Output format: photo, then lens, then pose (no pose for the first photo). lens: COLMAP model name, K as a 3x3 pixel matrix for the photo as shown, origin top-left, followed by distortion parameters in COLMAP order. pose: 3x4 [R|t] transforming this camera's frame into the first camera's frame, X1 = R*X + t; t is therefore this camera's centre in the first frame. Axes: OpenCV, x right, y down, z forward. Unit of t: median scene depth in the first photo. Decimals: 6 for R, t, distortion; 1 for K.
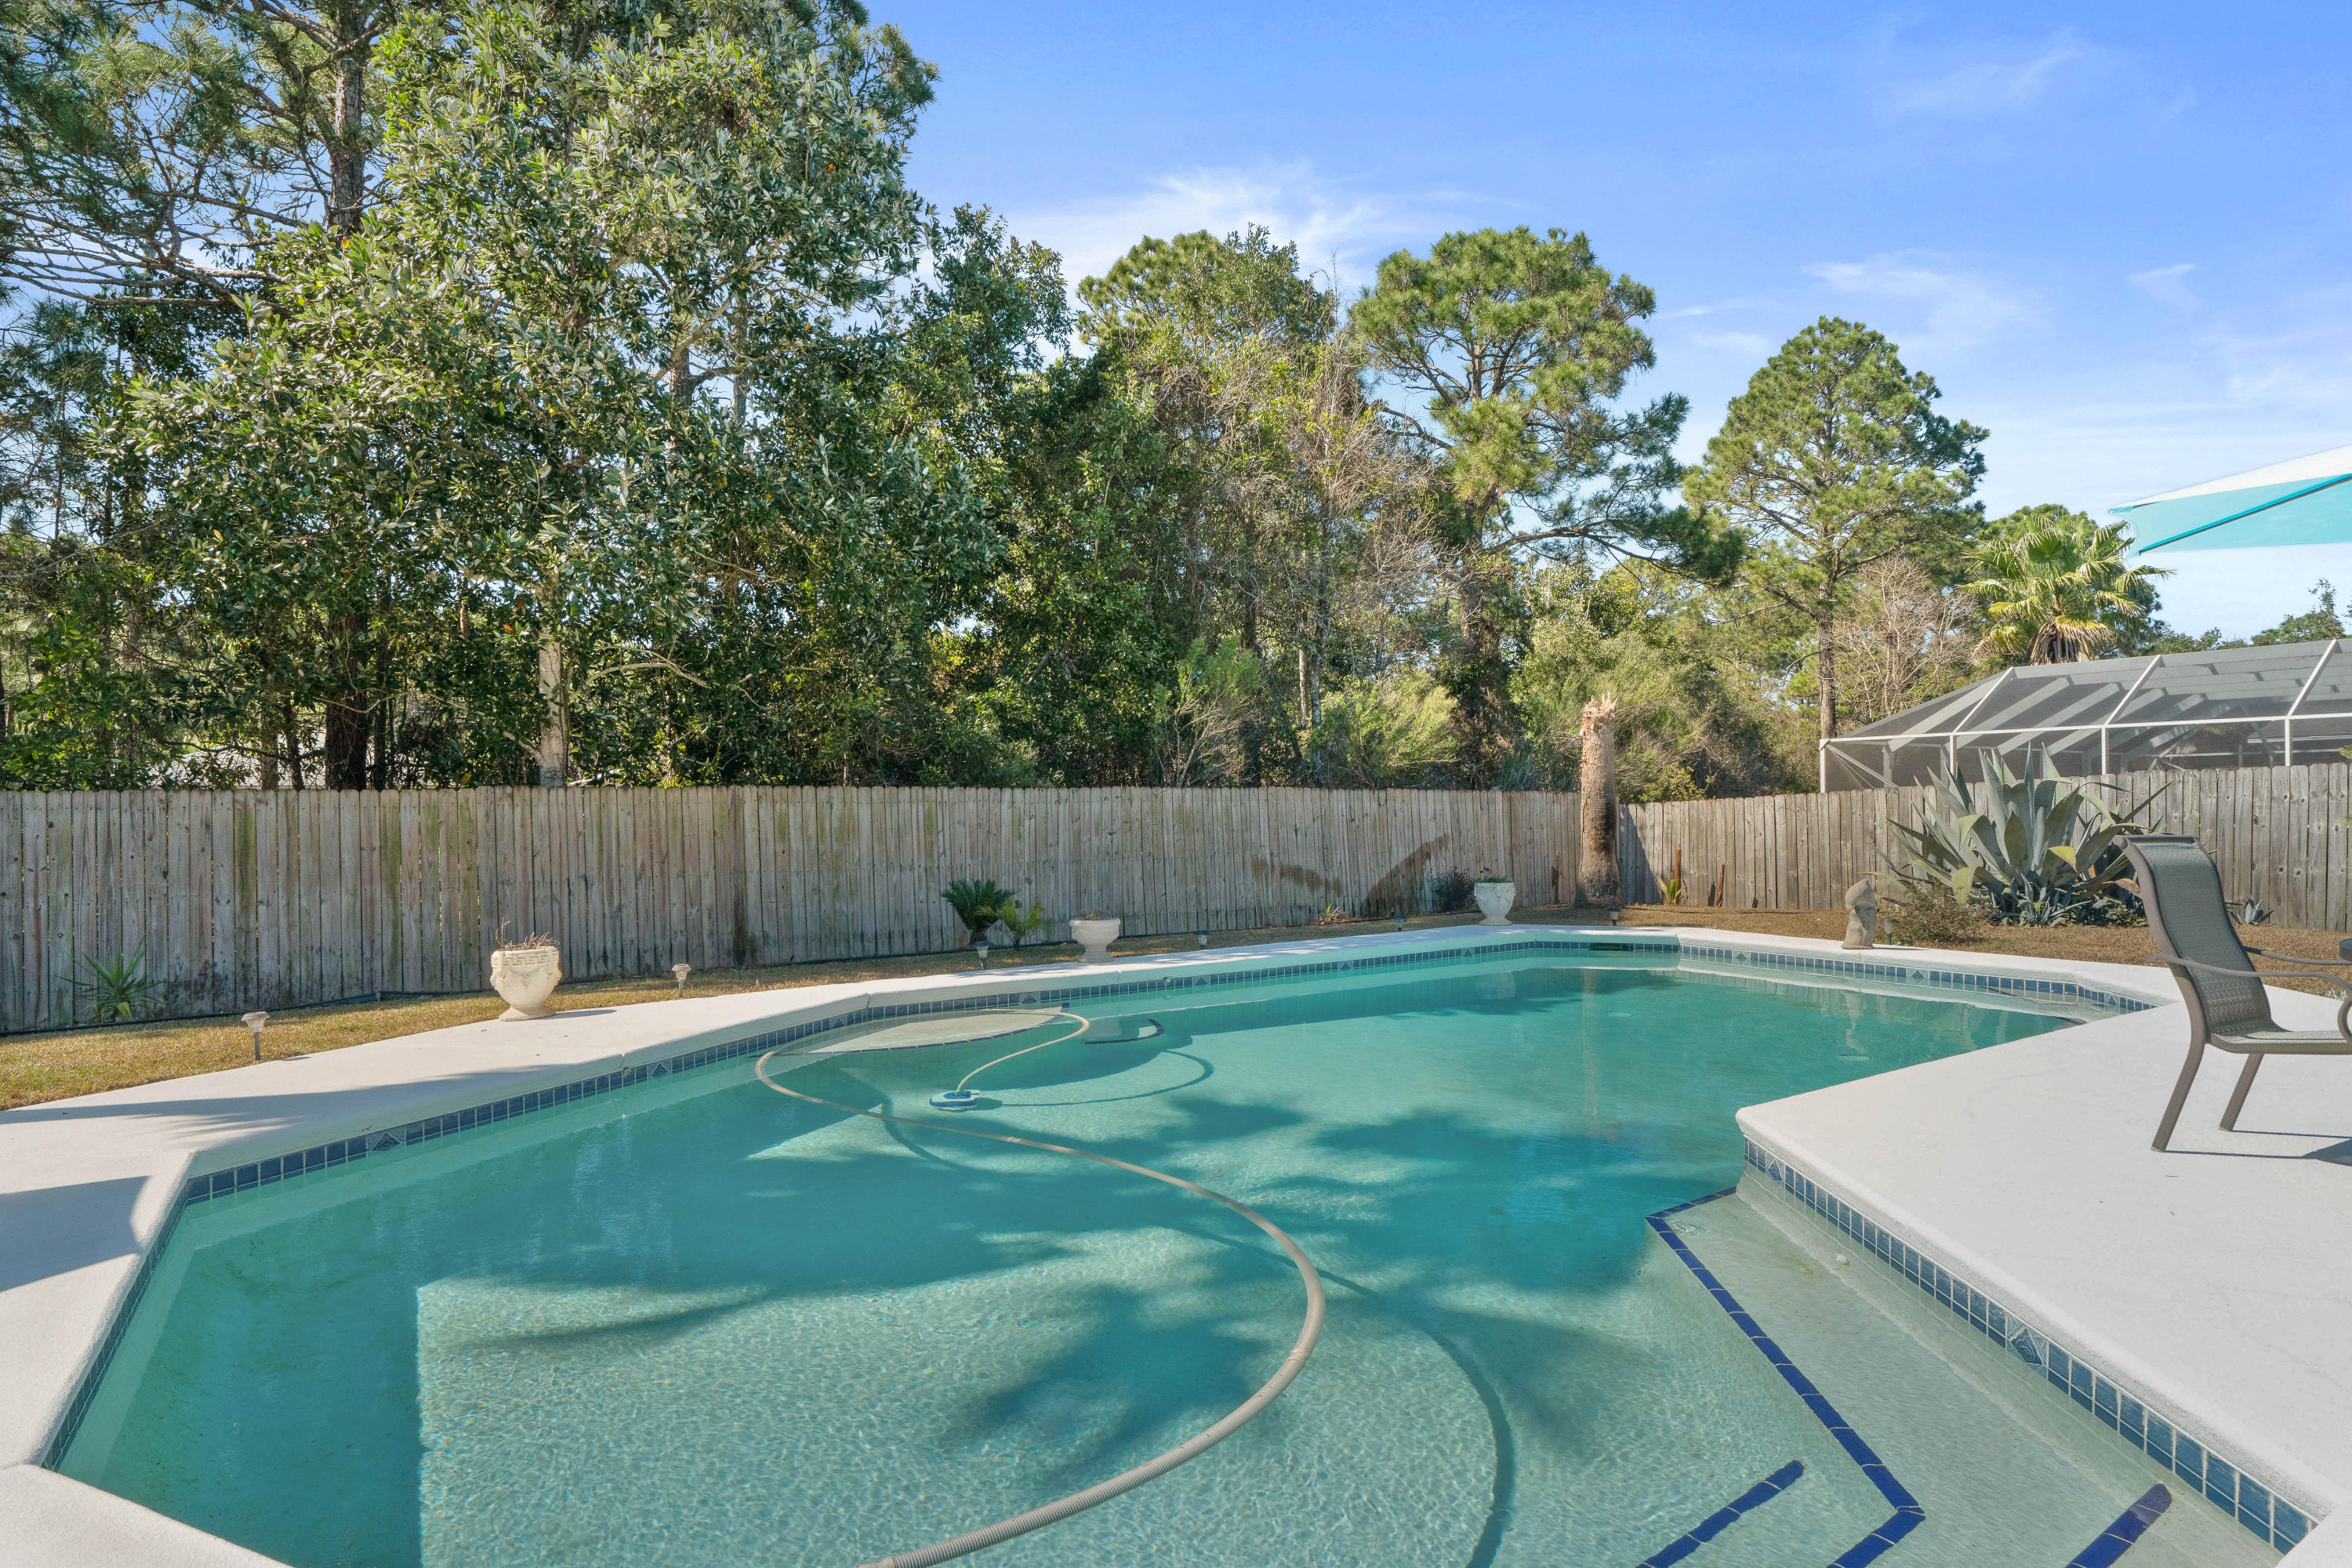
lens RADIAL K [[1246.5, 0, 1176.0], [0, 1246.5, 784.0], [0, 0, 1]] dist [0.002265, -0.011348]
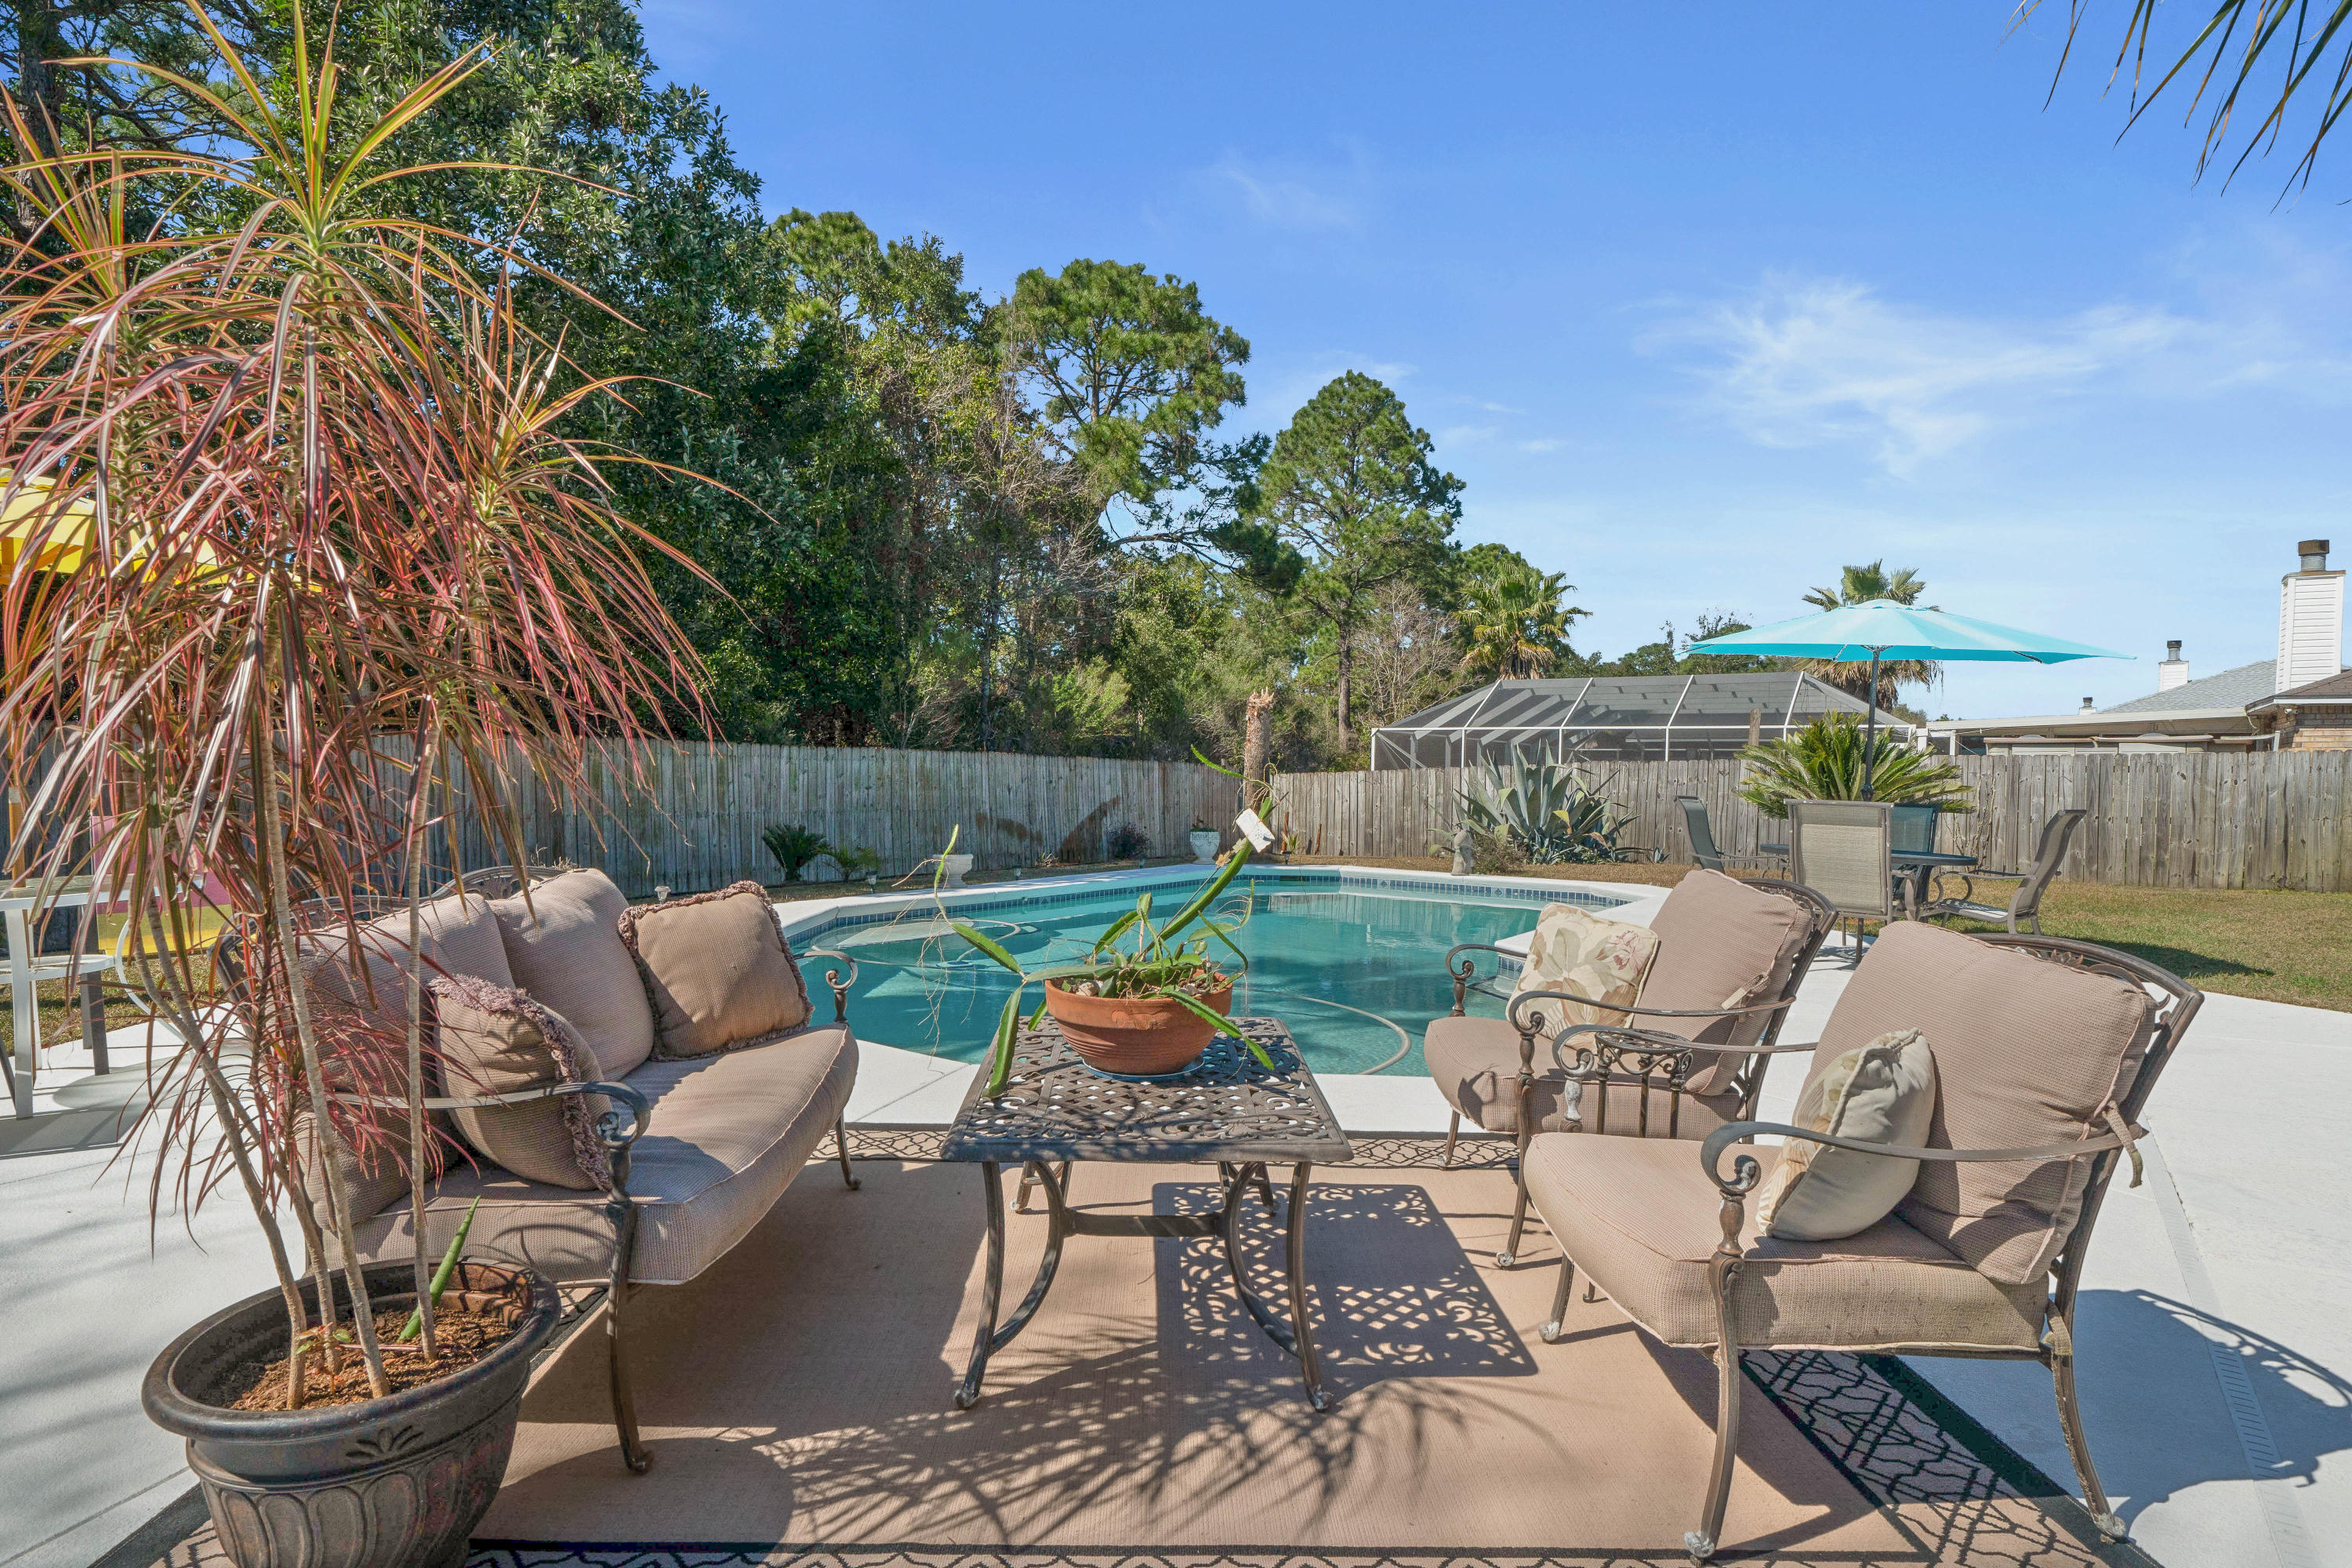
lens RADIAL K [[1246.5, 0, 1176.0], [0, 1246.5, 784.0], [0, 0, 1]] dist [0.002265, -0.011348]
pose [[0.927077, 0.023690, 0.374123, -0.111465], [-0.033456, 0.999247, 0.019631, 0.002112], [-0.373376, -0.030716, 0.927171, -0.083620]]
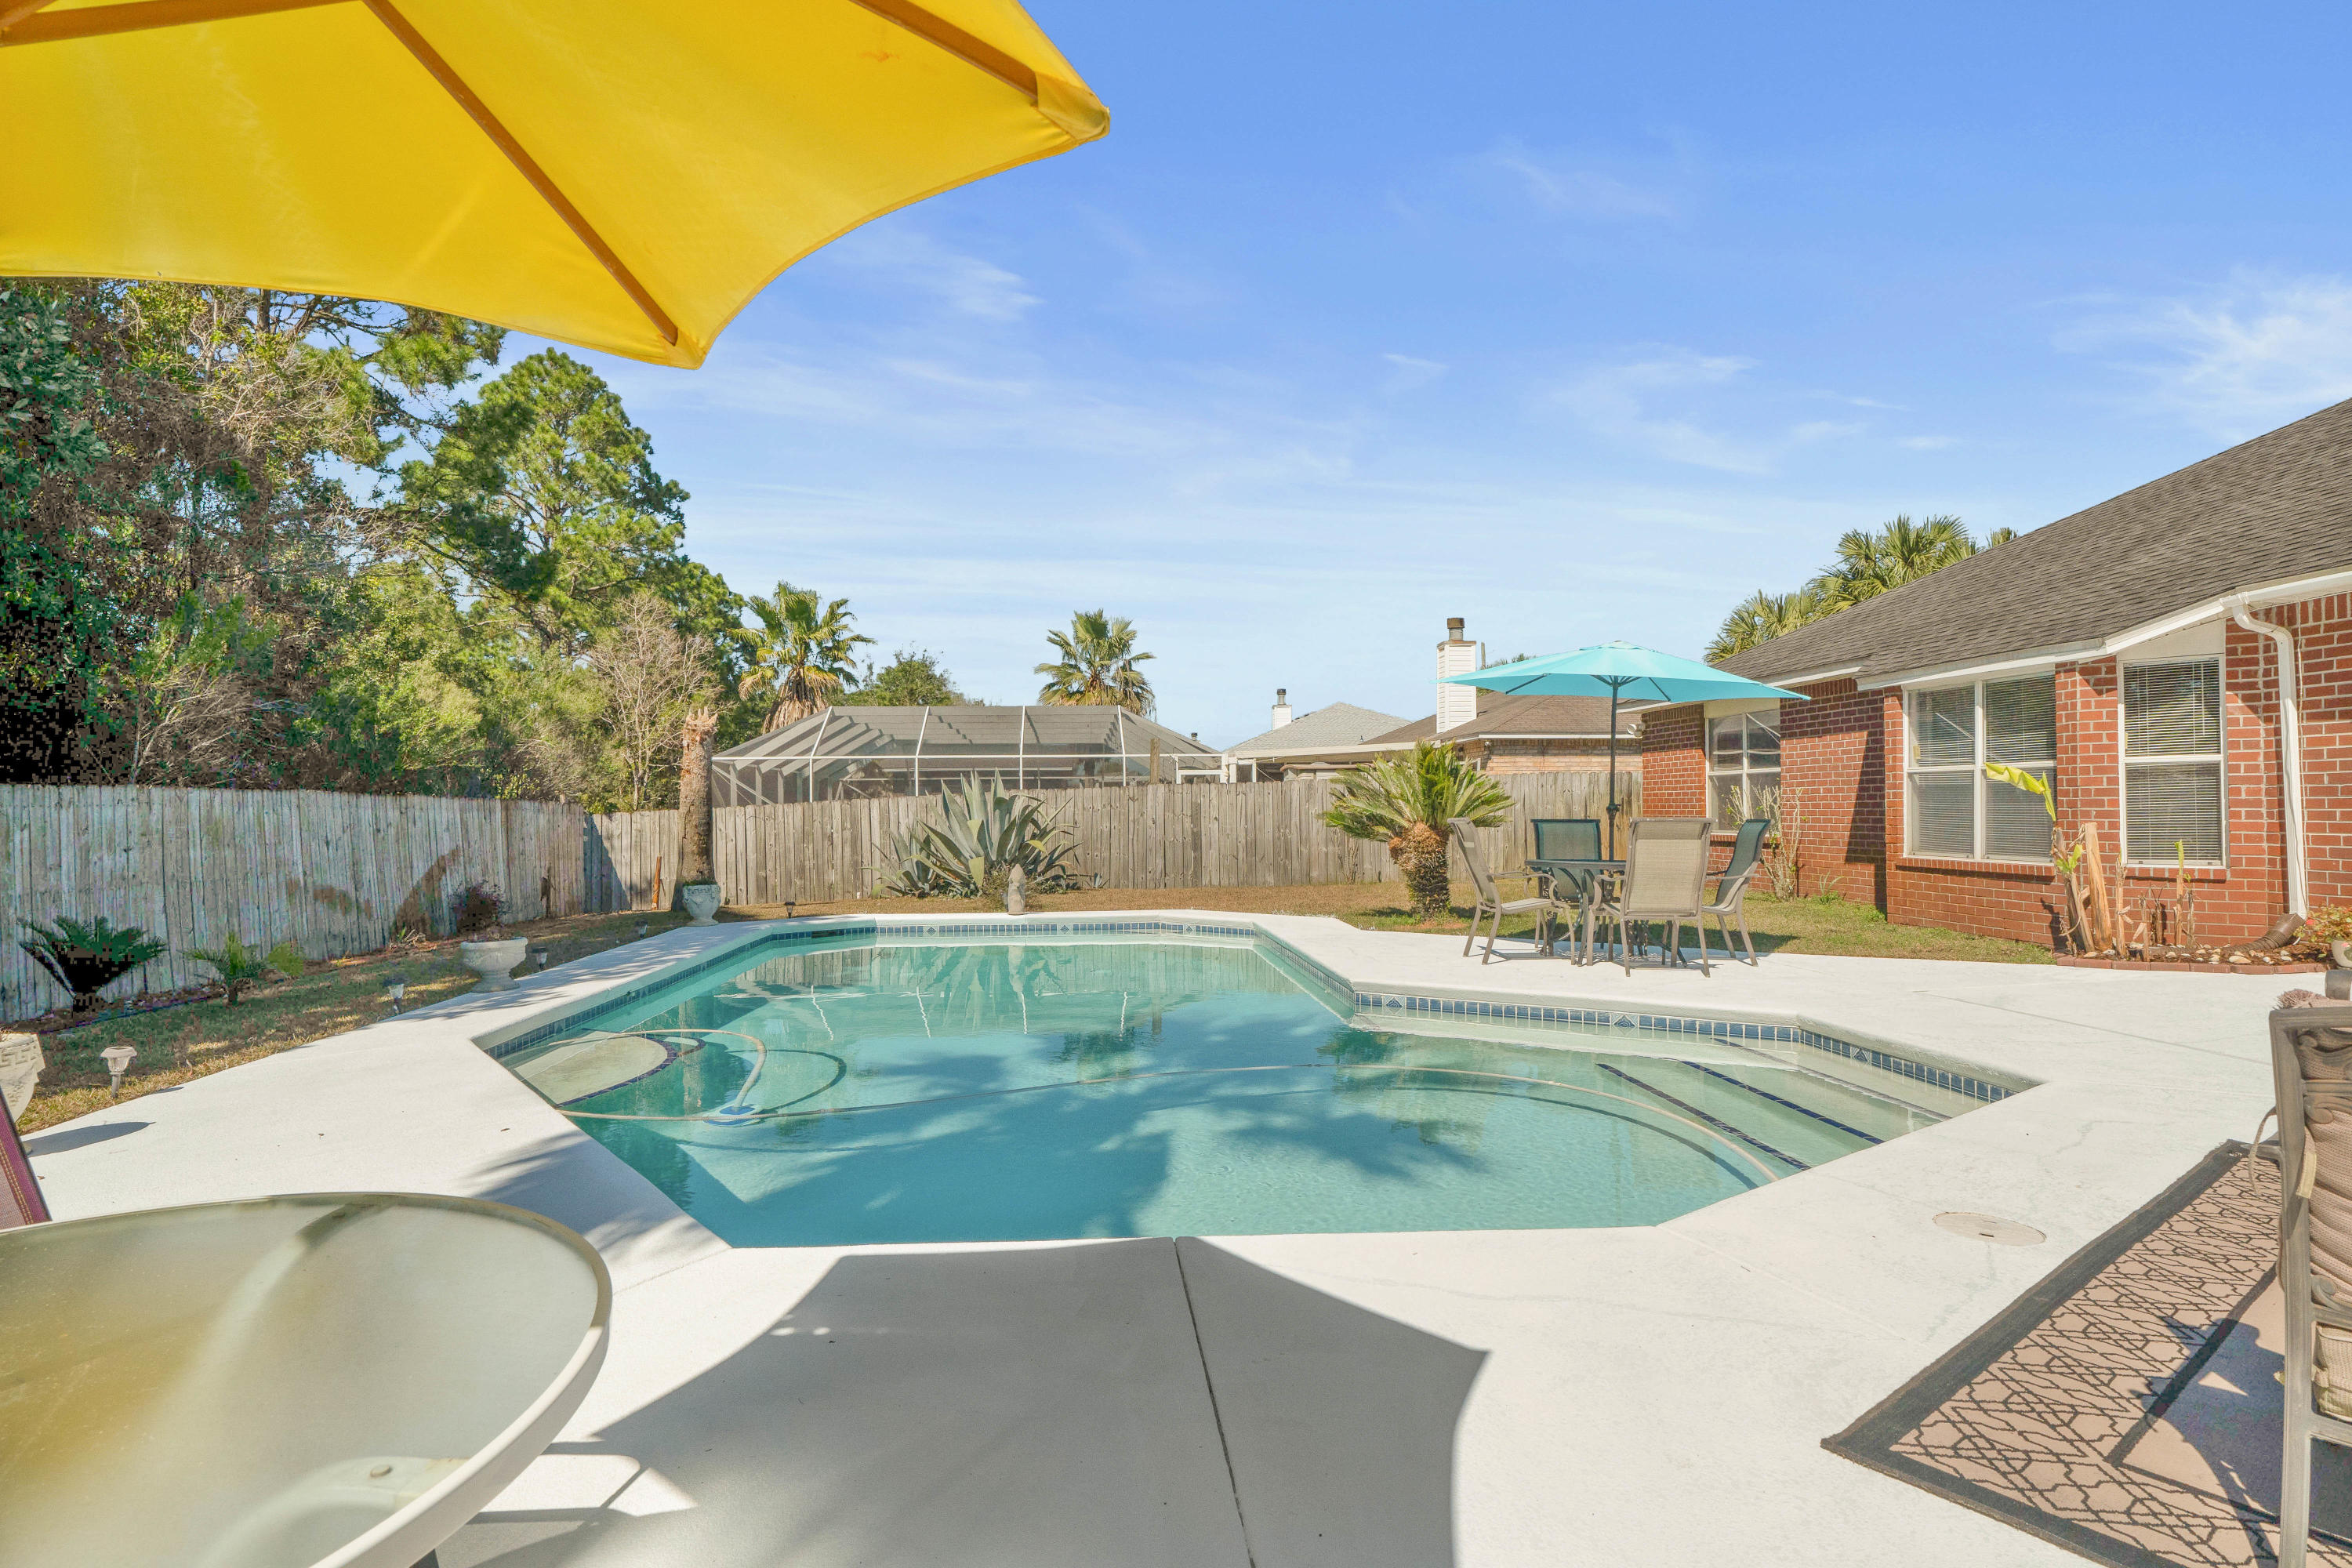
lens RADIAL K [[1246.5, 0, 1176.0], [0, 1246.5, 784.0], [0, 0, 1]] dist [0.002265, -0.011348]
pose [[0.488985, 0.021971, 0.872016, -0.196470], [-0.010209, 0.999758, -0.019464, 0.004676], [-0.872233, 0.000615, 0.489091, 0.060212]]
